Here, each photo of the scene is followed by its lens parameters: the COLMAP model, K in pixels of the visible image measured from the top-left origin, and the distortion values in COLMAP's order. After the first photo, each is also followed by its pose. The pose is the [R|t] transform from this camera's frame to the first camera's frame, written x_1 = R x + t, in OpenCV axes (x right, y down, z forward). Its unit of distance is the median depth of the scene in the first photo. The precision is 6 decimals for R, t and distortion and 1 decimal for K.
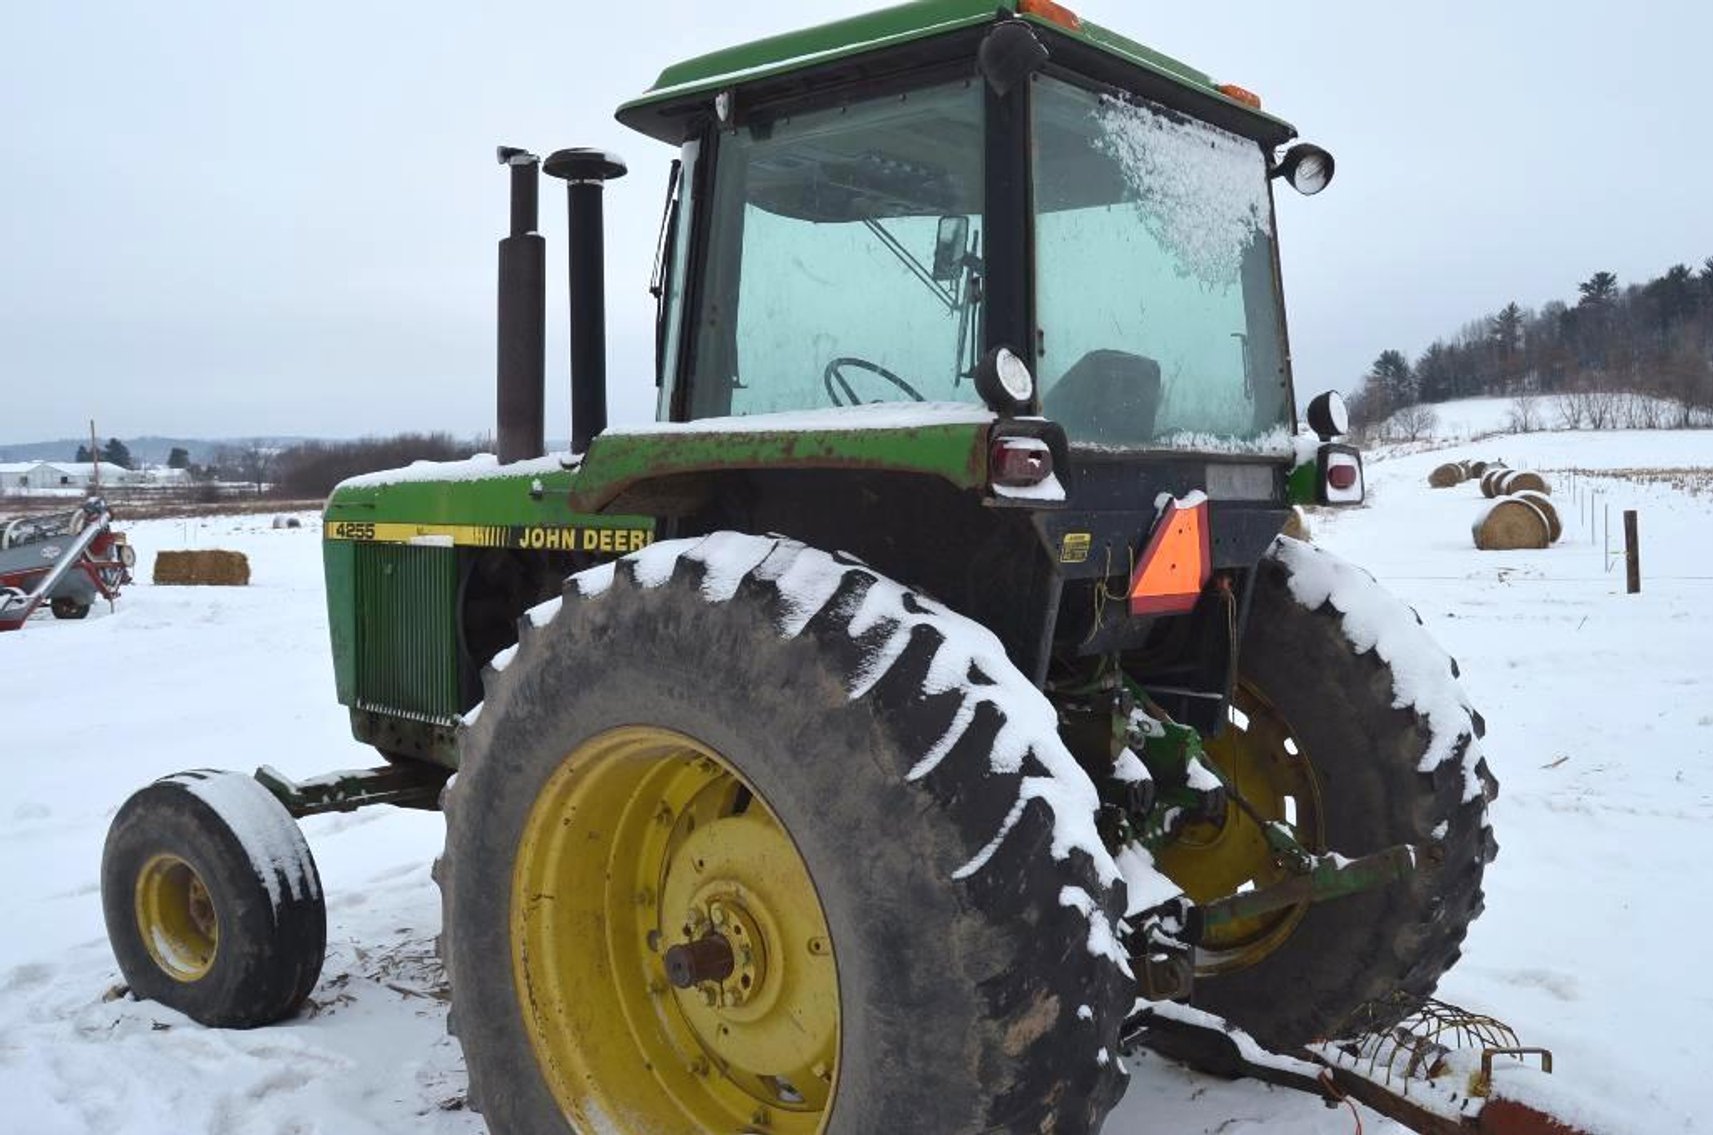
lens RADIAL K [[1492.4, 0, 856.5], [0, 1492.4, 567.5], [0, 0, 1]] dist [-0.046178, -0.004067]
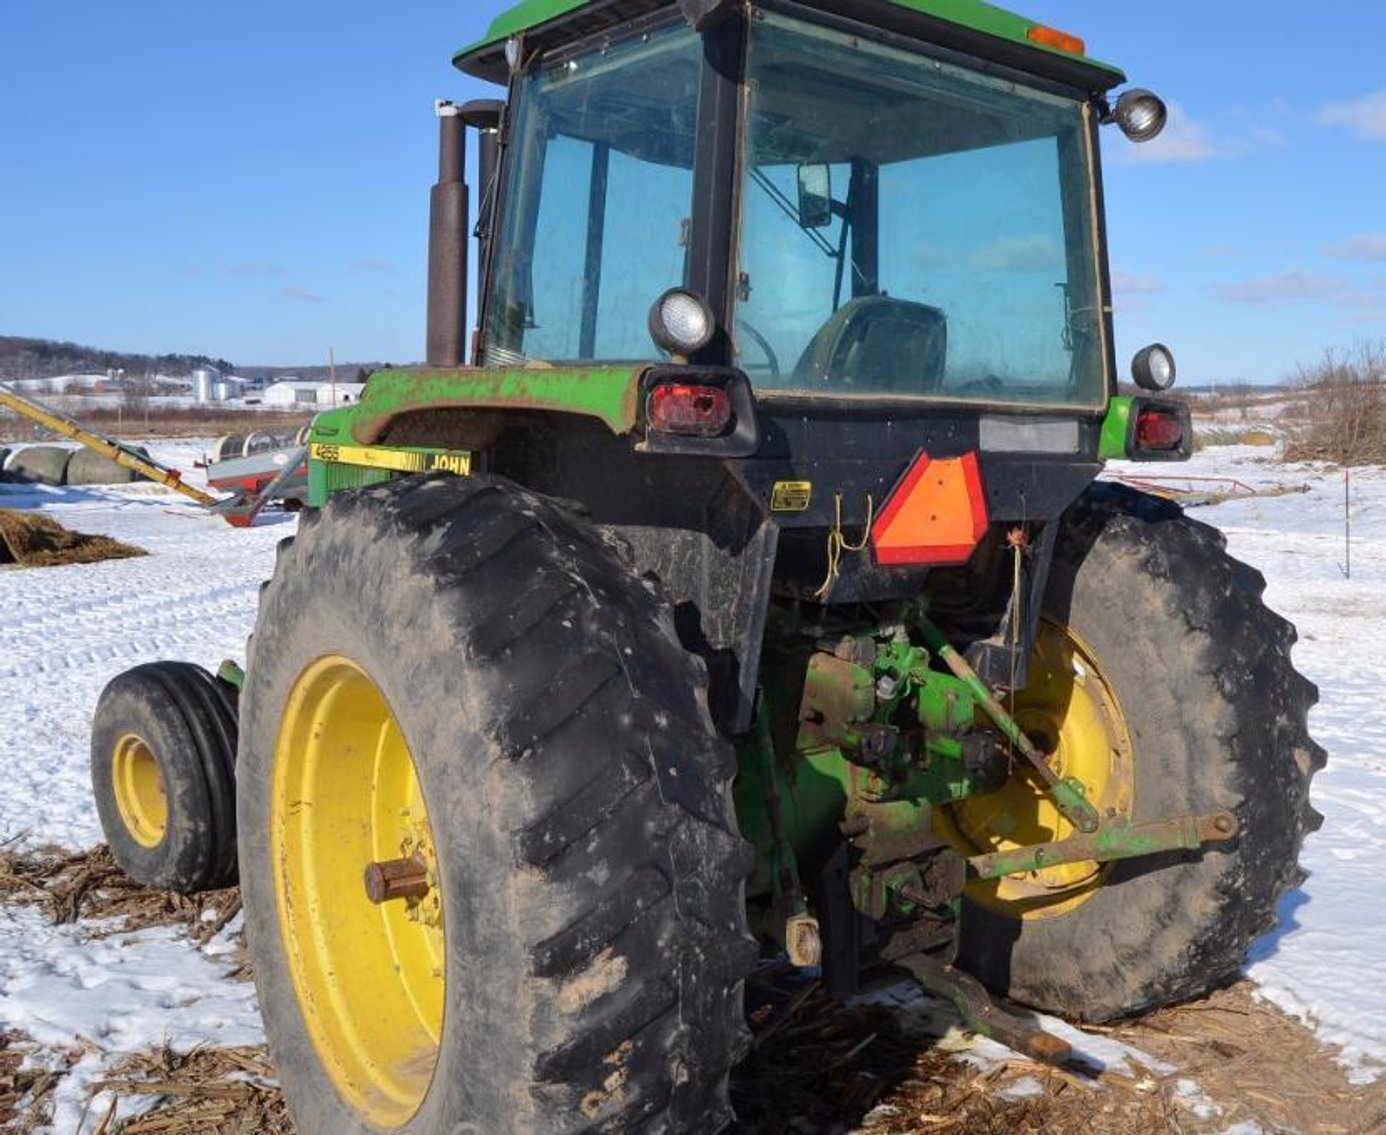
lens RADIAL K [[1344.1, 0, 748.6], [0, 1344.1, 554.7], [0, 0, 1]] dist [-0.086787, 0.014890]
pose [[0.987962, 0.045245, -0.147929, 0.245005], [-0.038420, 0.998075, 0.048676, -0.016554], [0.149847, -0.042407, 0.987799, 0.114072]]
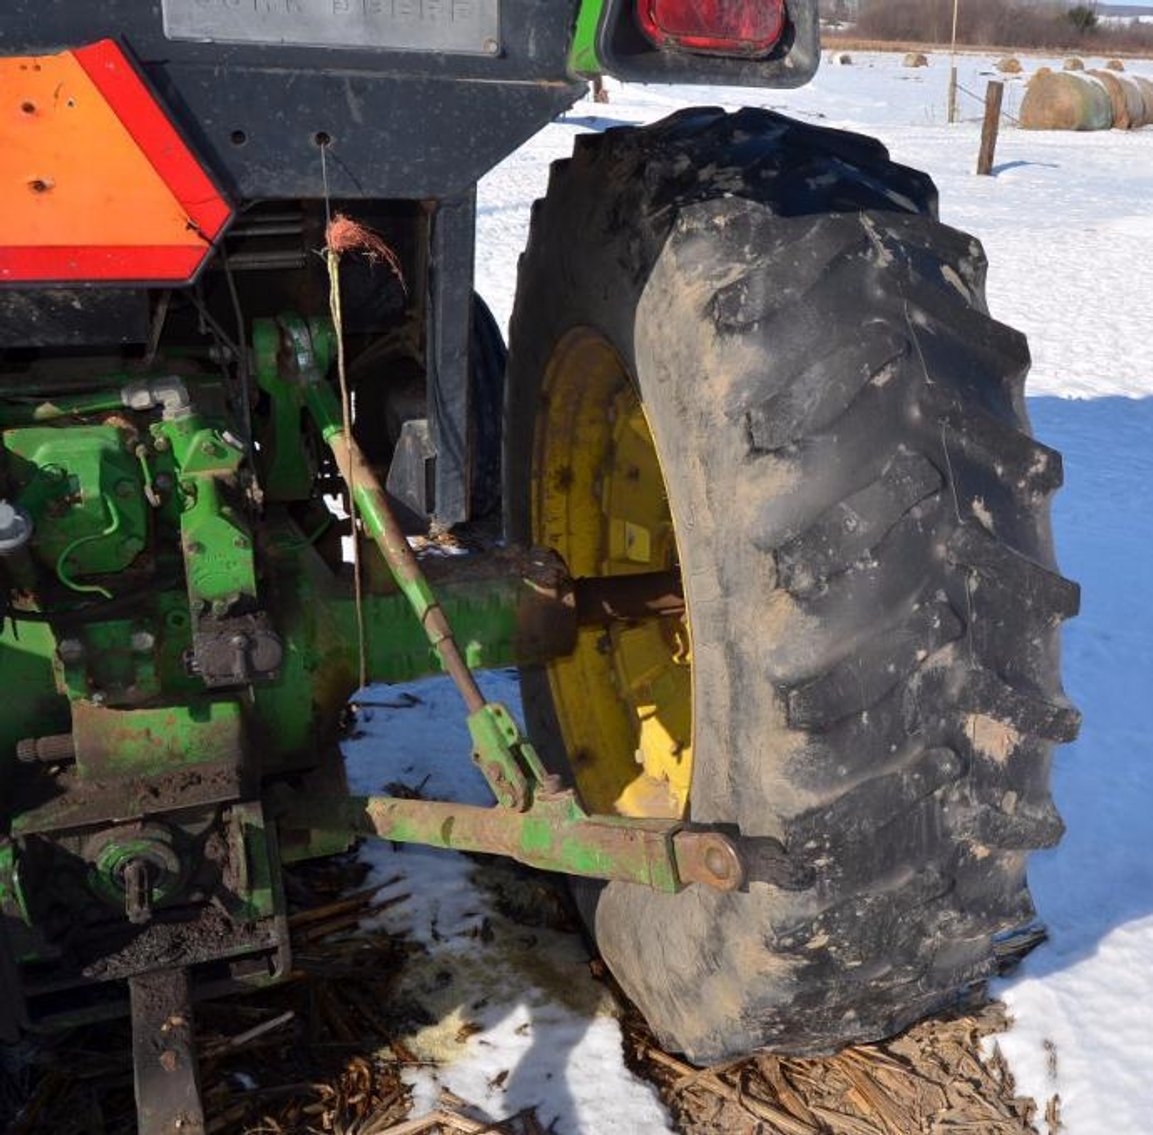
lens RADIAL K [[1453.9, 0, 576.5], [0, 1453.9, 567.5], [0, 0, 1]] dist [-0.090053, 0.032560]
pose [[0.916805, 0.199021, -0.346208, 0.589278], [-0.086285, 0.945205, 0.314868, -0.046642], [0.389903, -0.258799, 0.883741, 0.706584]]
